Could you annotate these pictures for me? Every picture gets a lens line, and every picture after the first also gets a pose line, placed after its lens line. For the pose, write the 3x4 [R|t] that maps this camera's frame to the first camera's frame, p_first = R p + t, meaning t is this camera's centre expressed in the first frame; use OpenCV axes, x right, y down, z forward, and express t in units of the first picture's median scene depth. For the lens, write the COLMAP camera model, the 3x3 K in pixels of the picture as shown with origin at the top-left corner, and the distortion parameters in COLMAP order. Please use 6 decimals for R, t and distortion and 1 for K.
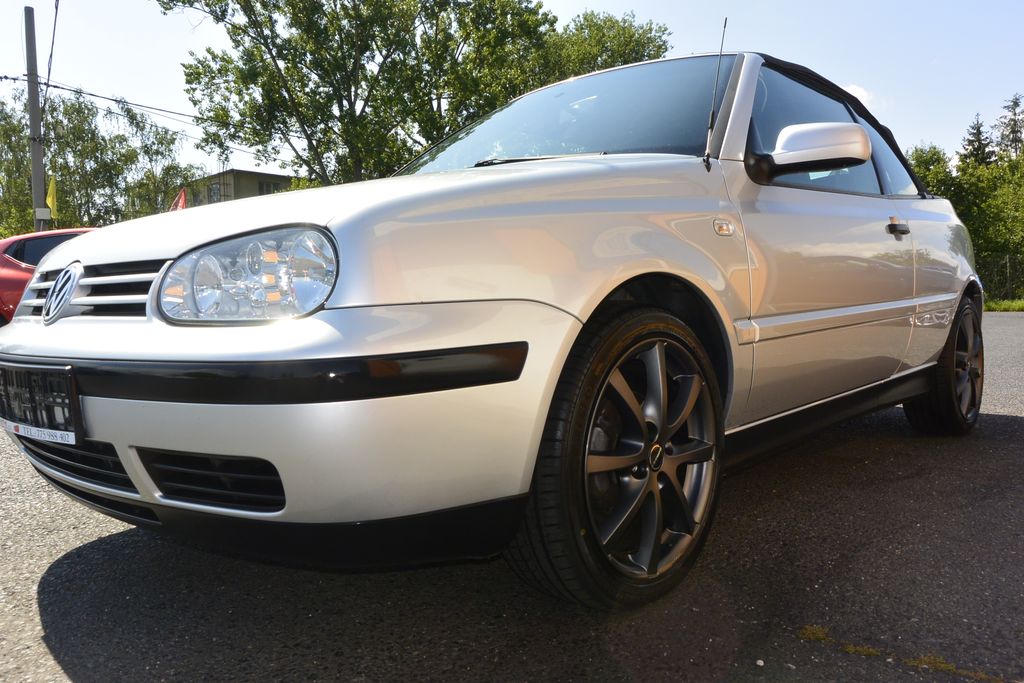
lens RADIAL K [[775.6, 0, 507.7], [0, 775.6, 347.1], [0, 0, 1]] dist [0.006407, -0.000454]
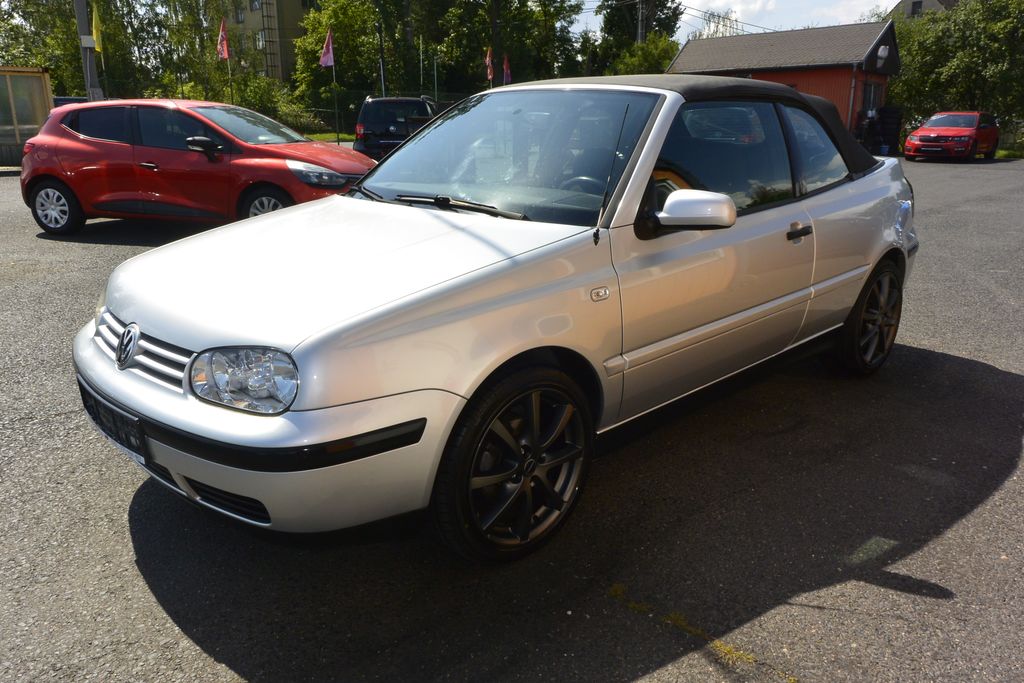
lens RADIAL K [[775.6, 0, 509.6], [0, 775.6, 338.4], [0, 0, 1]] dist [0.006407, -0.000454]
pose [[0.997631, 0.038759, -0.056829, 0.225852], [-0.025001, 0.973950, 0.225382, -0.423254], [0.064085, -0.223428, 0.972612, -0.372296]]
